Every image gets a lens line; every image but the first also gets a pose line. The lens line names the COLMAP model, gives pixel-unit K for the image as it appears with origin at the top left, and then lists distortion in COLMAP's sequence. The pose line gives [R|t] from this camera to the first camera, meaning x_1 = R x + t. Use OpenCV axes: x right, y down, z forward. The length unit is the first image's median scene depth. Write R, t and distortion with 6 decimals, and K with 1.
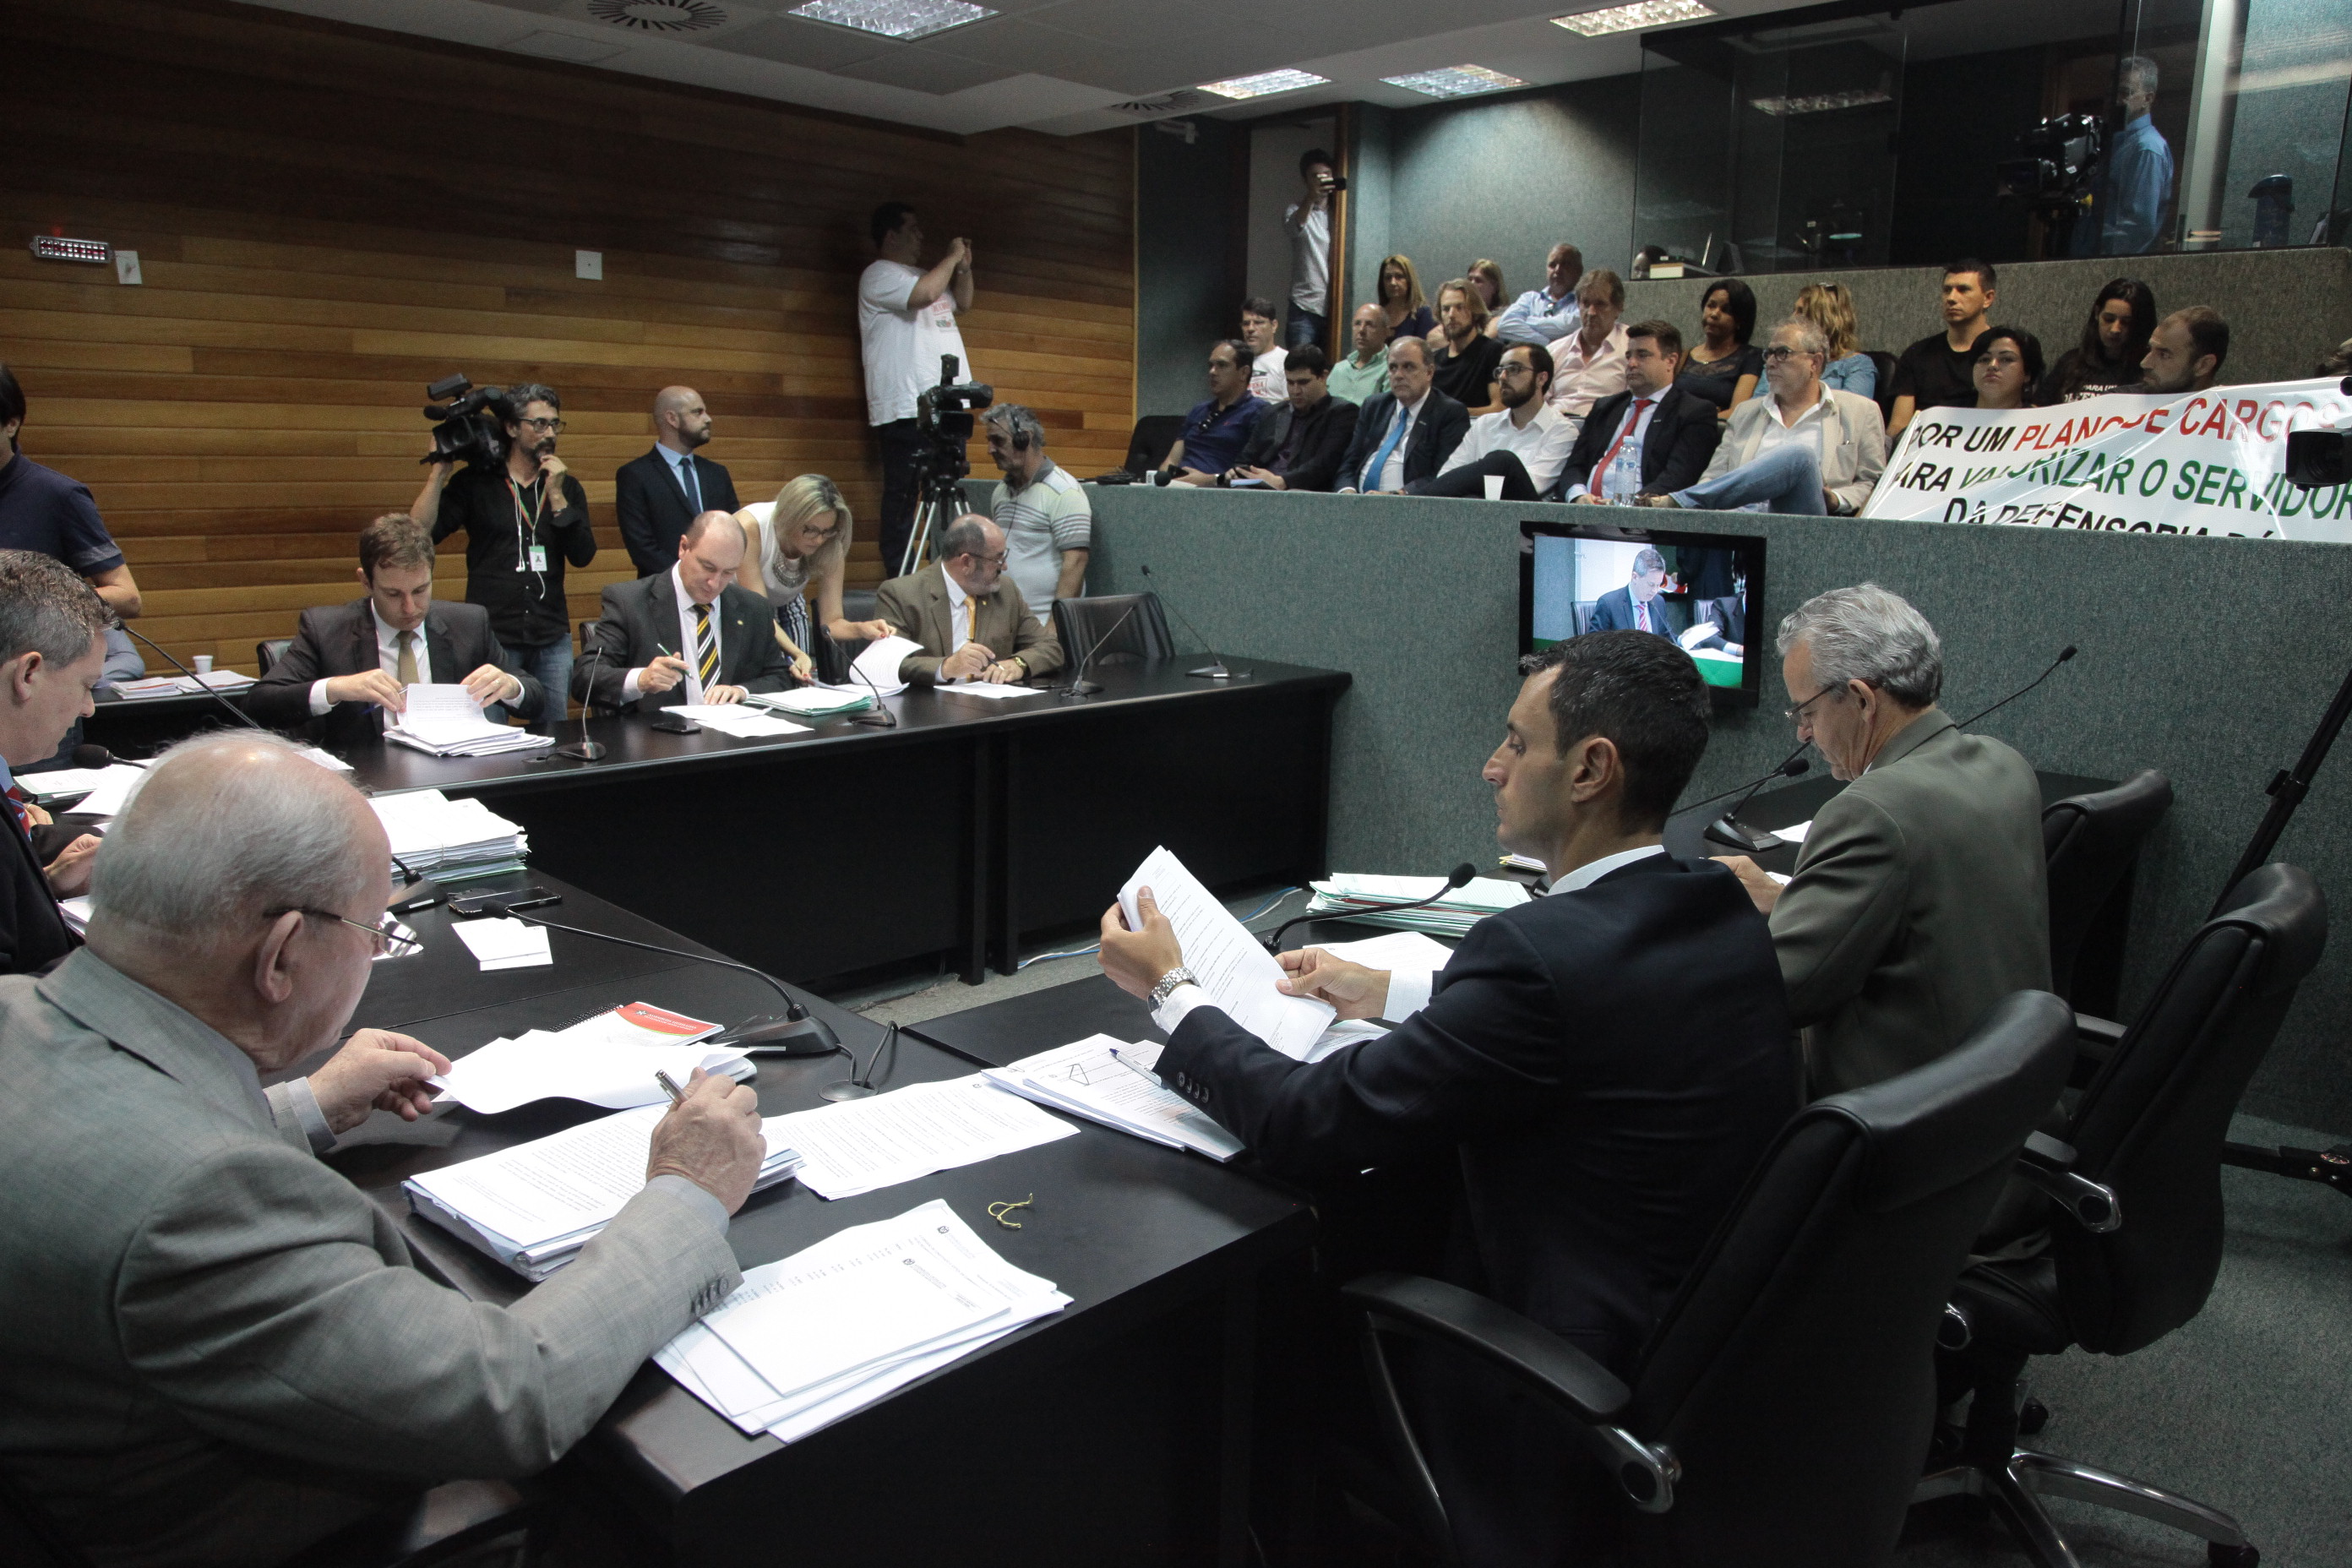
lens RADIAL K [[1662.9, 0, 1176.0], [0, 1662.9, 784.0], [0, 0, 1]] dist [0.000807, 0.000692]
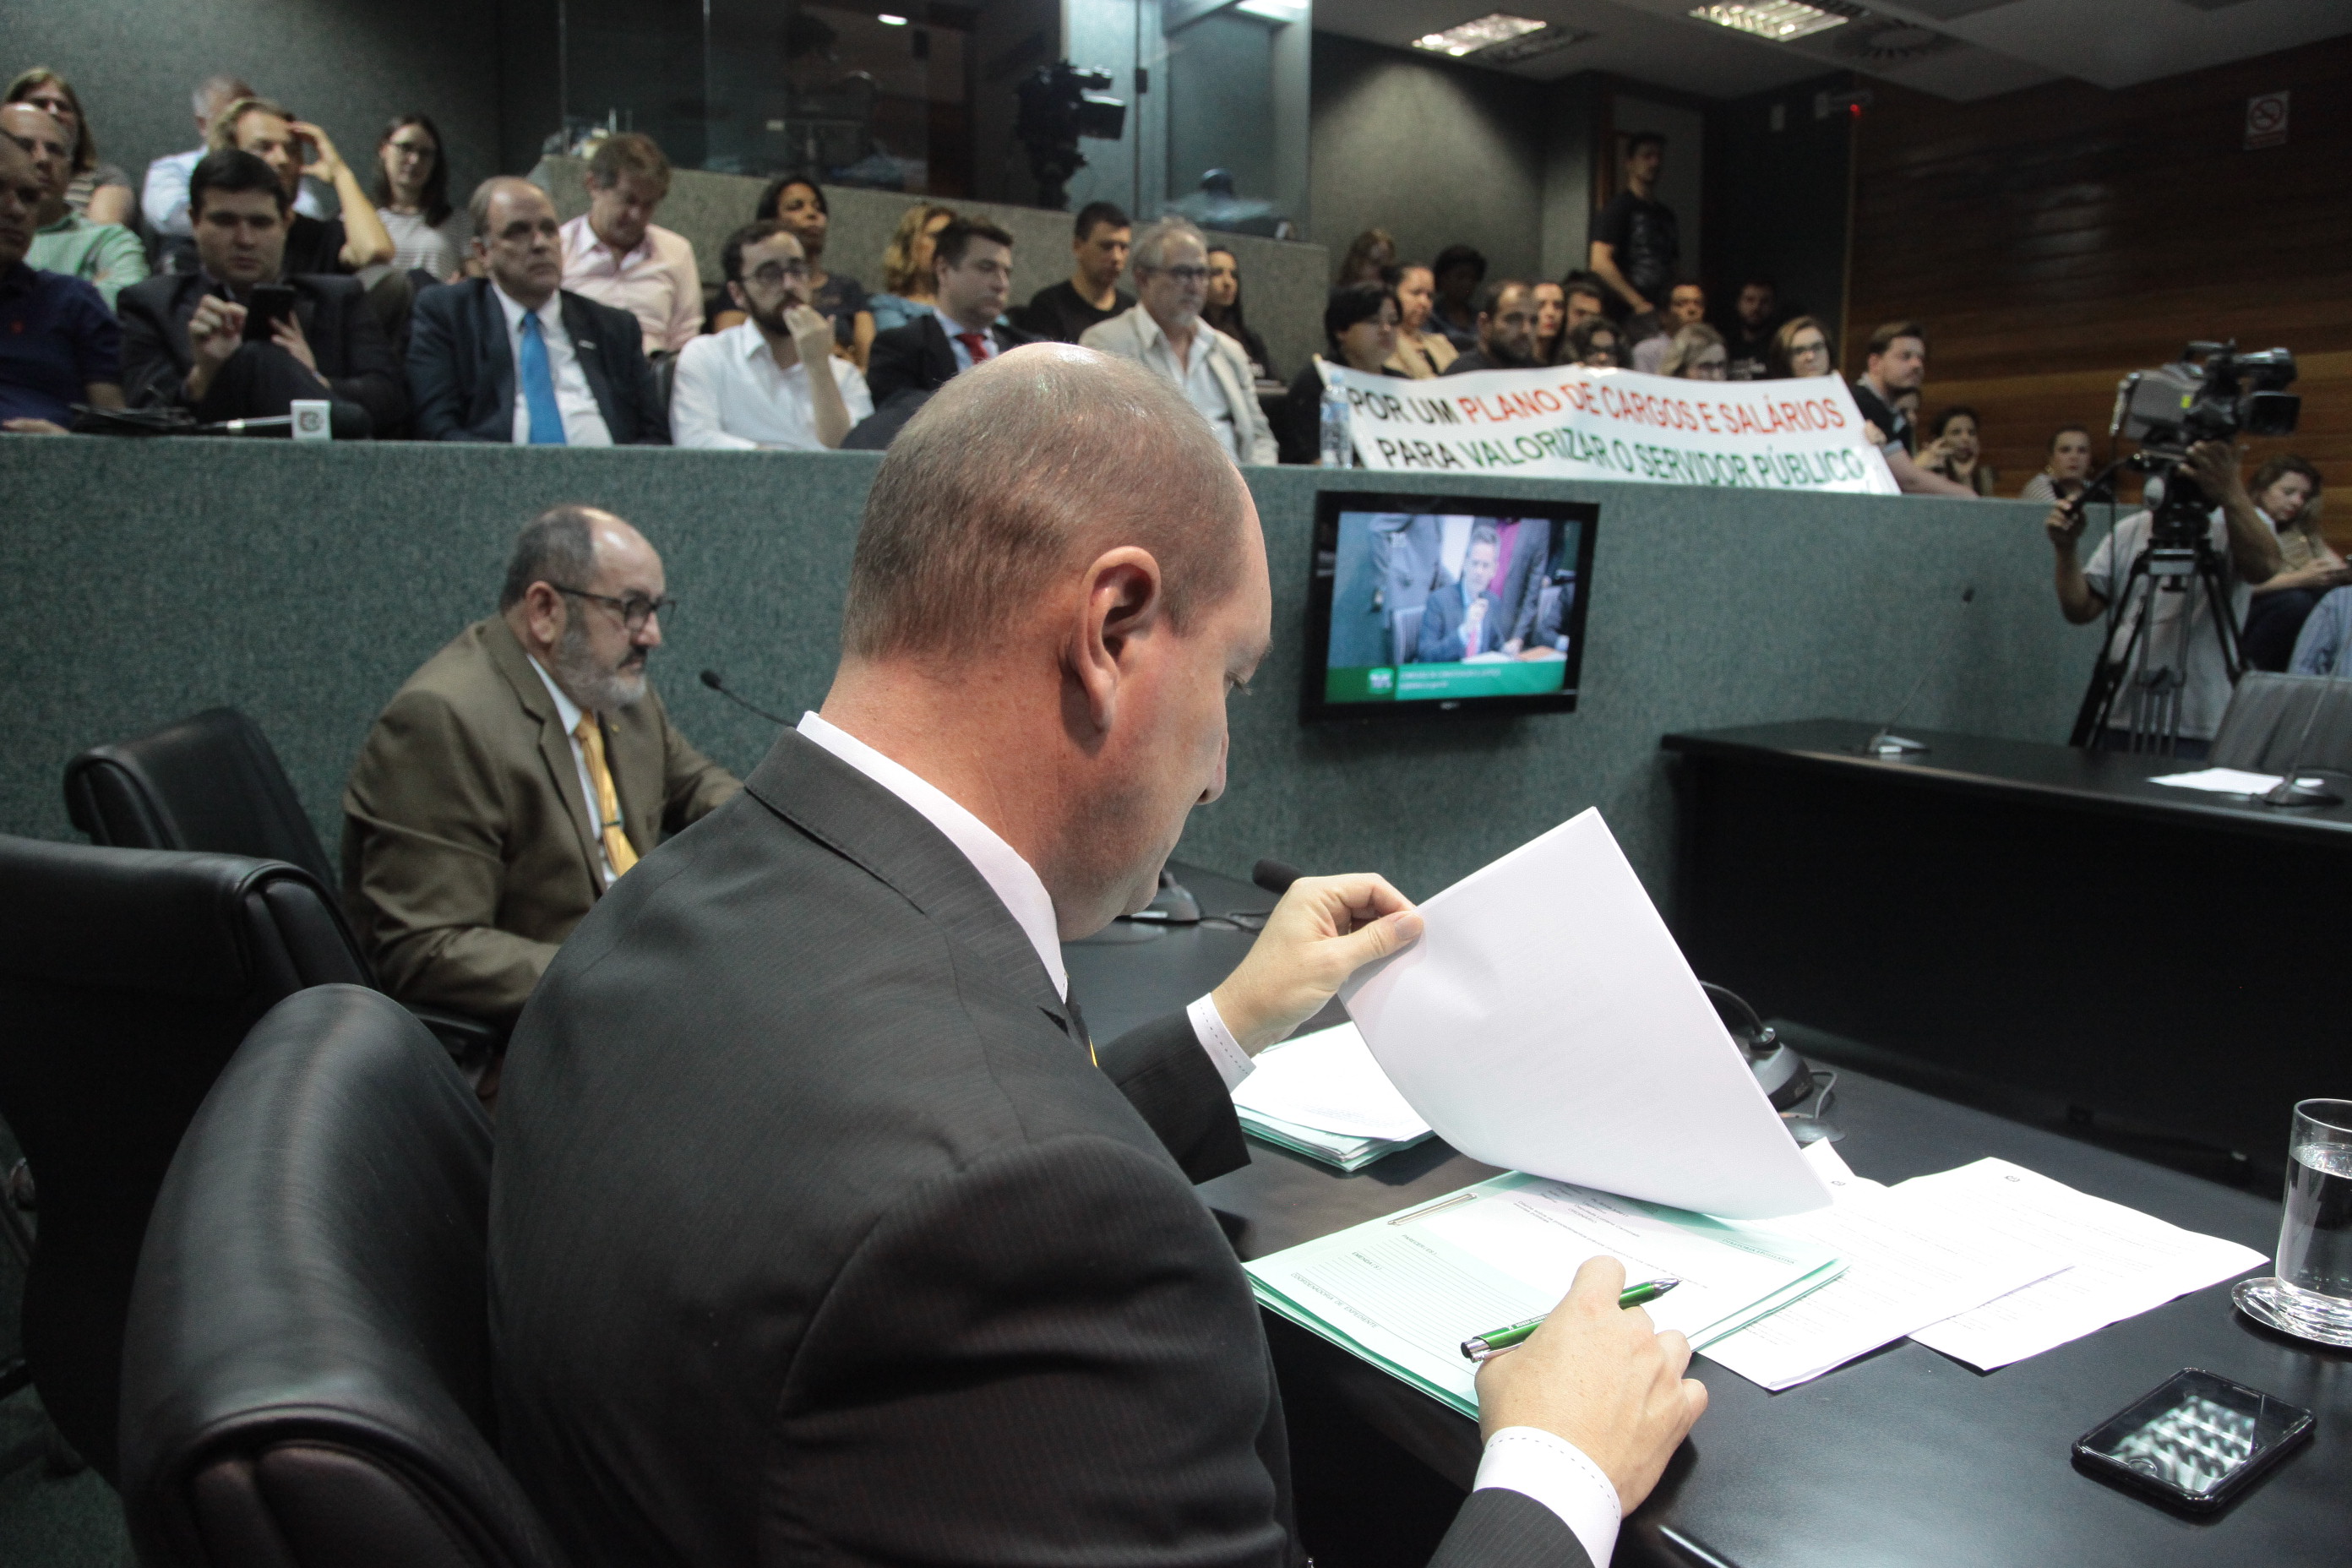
lens RADIAL K [[1662.9, 0, 1176.0], [0, 1662.9, 784.0], [0, 0, 1]] dist [0.000807, 0.000692]
pose [[0.202302, -0.160116, 0.966145, -0.493623], [0.193735, 0.973590, 0.120783, -0.149039], [-0.959969, 0.162742, 0.227979, 1.011778]]
